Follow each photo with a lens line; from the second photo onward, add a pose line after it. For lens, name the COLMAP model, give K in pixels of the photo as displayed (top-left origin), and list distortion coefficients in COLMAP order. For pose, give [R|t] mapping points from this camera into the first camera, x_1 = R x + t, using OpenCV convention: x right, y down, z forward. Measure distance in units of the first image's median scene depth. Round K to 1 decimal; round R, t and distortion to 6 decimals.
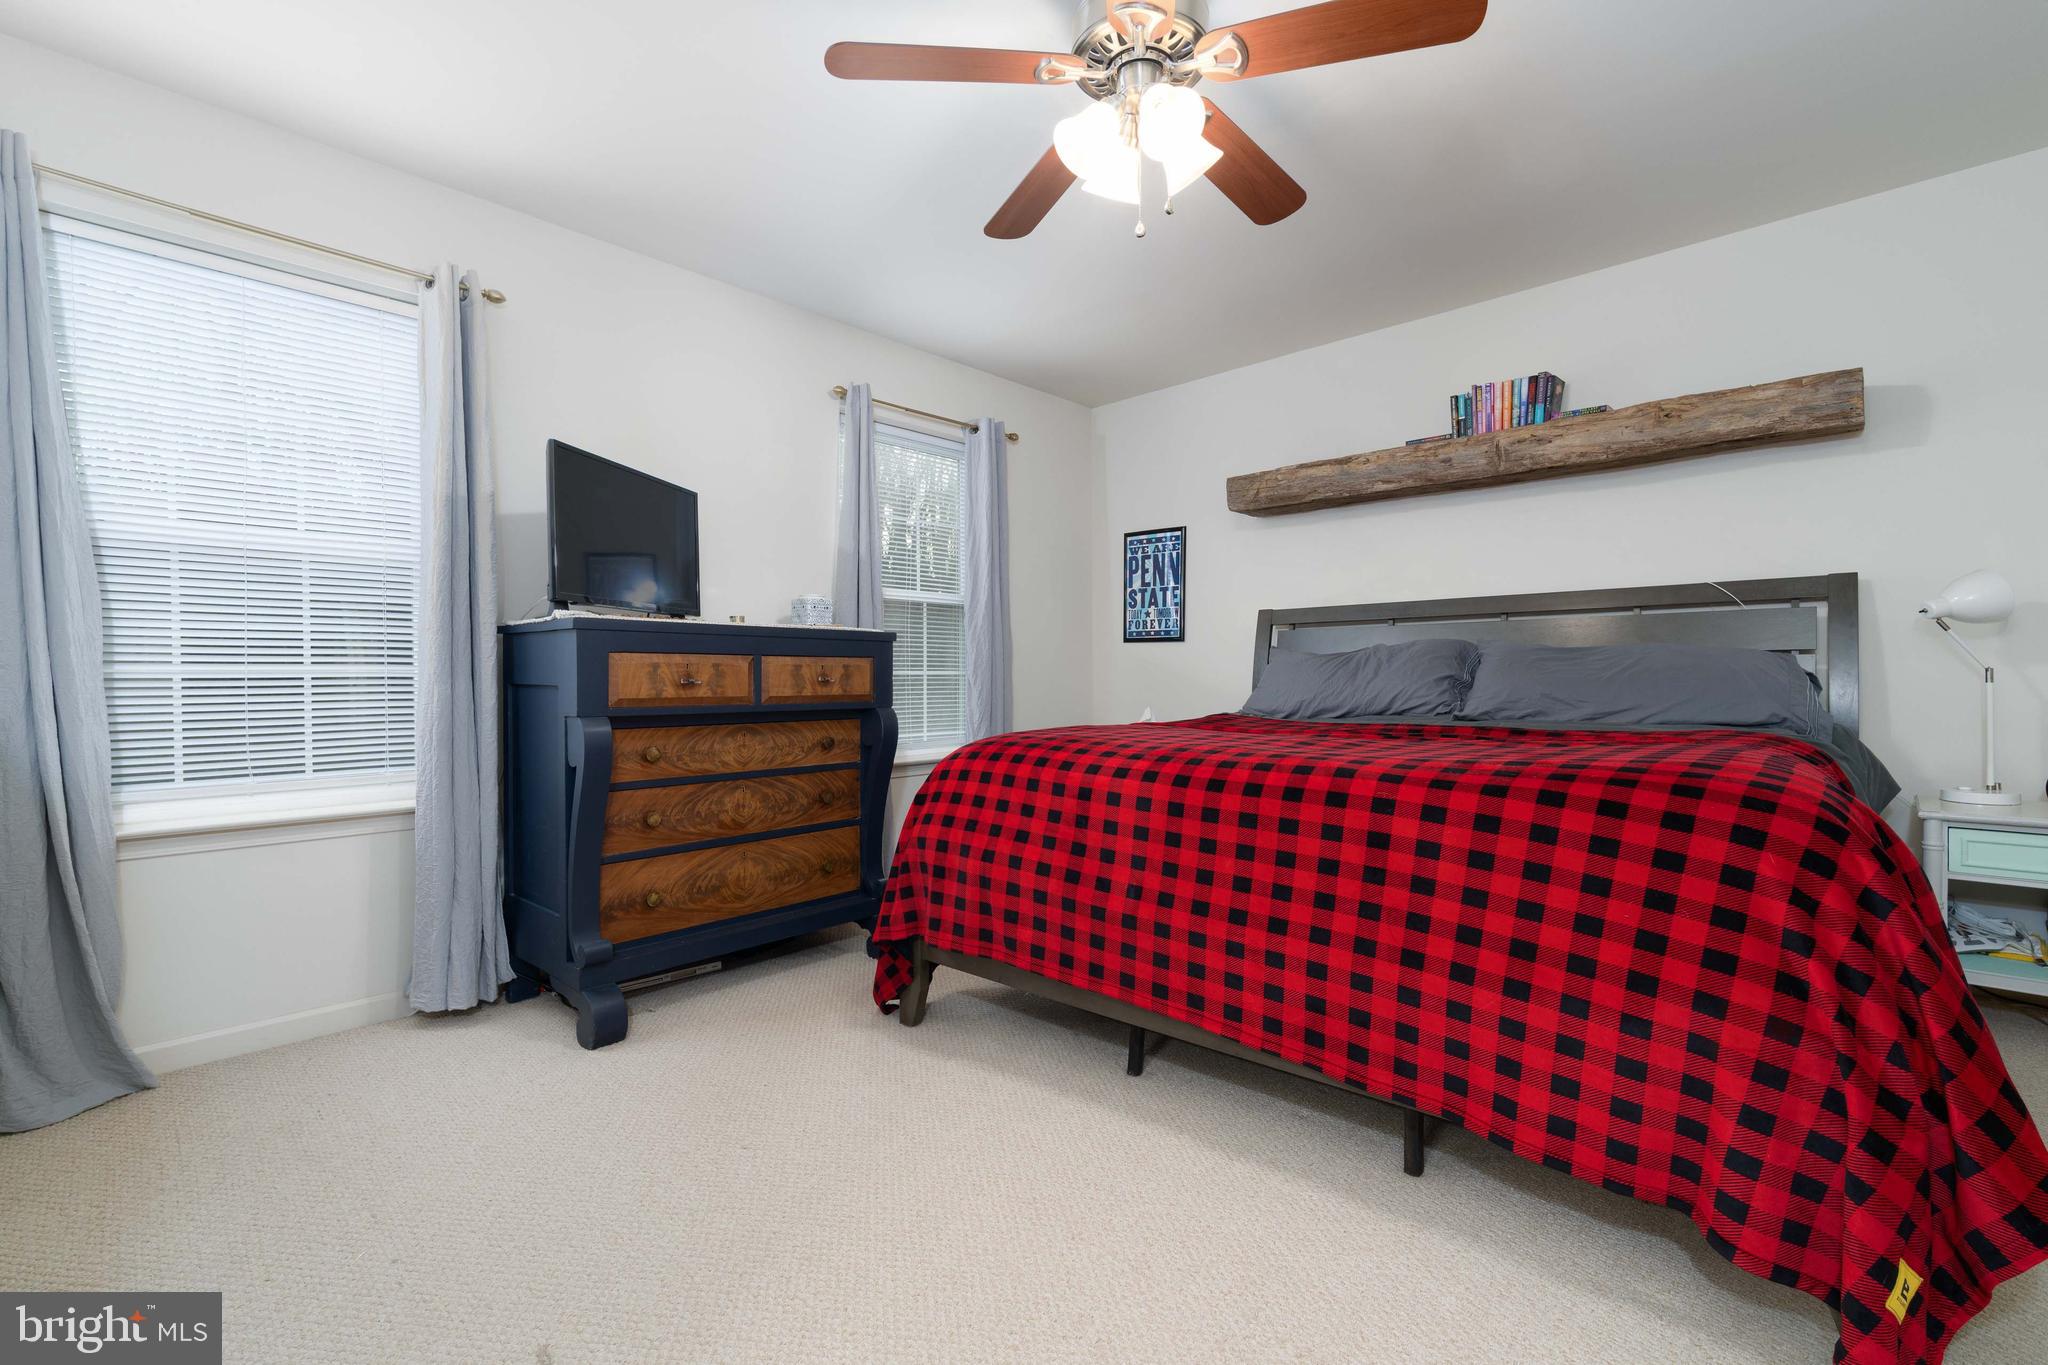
lens RADIAL K [[882.7, 0, 1019.0], [0, 882.7, 688.4], [0, 0, 1]] dist [0.002897, 0.000206]
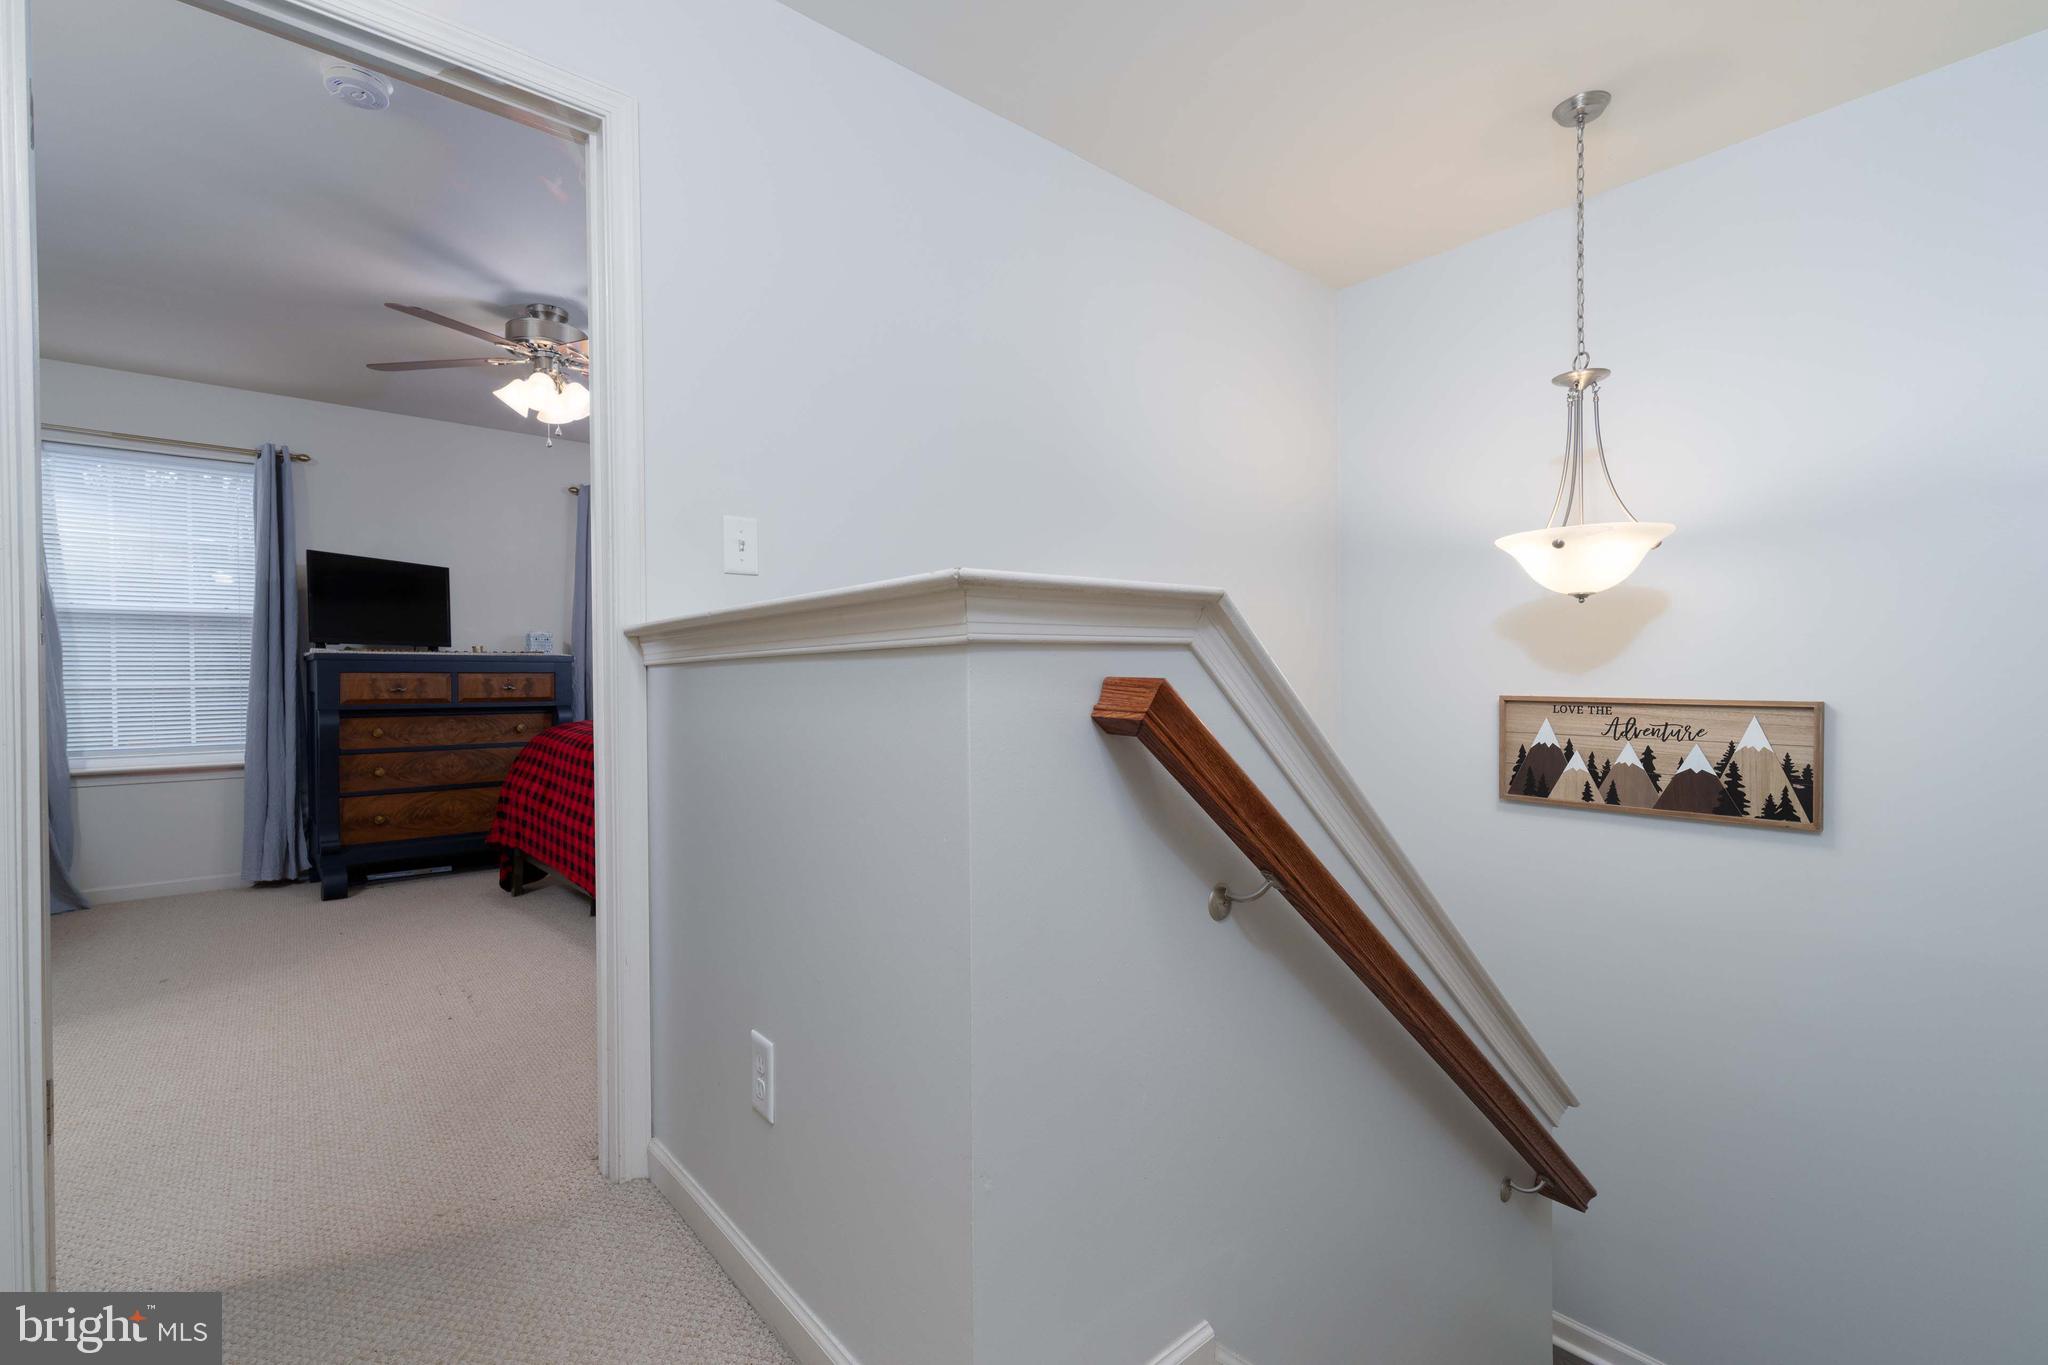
lens RADIAL K [[882.7, 0, 1019.0], [0, 882.7, 688.4], [0, 0, 1]] dist [0.002897, 0.000206]
pose [[0.995195, -0.003078, -0.097867, 0.947215], [0.002884, 0.999994, -0.002130, -0.002737], [0.097873, 0.001838, 0.995197, -0.543809]]
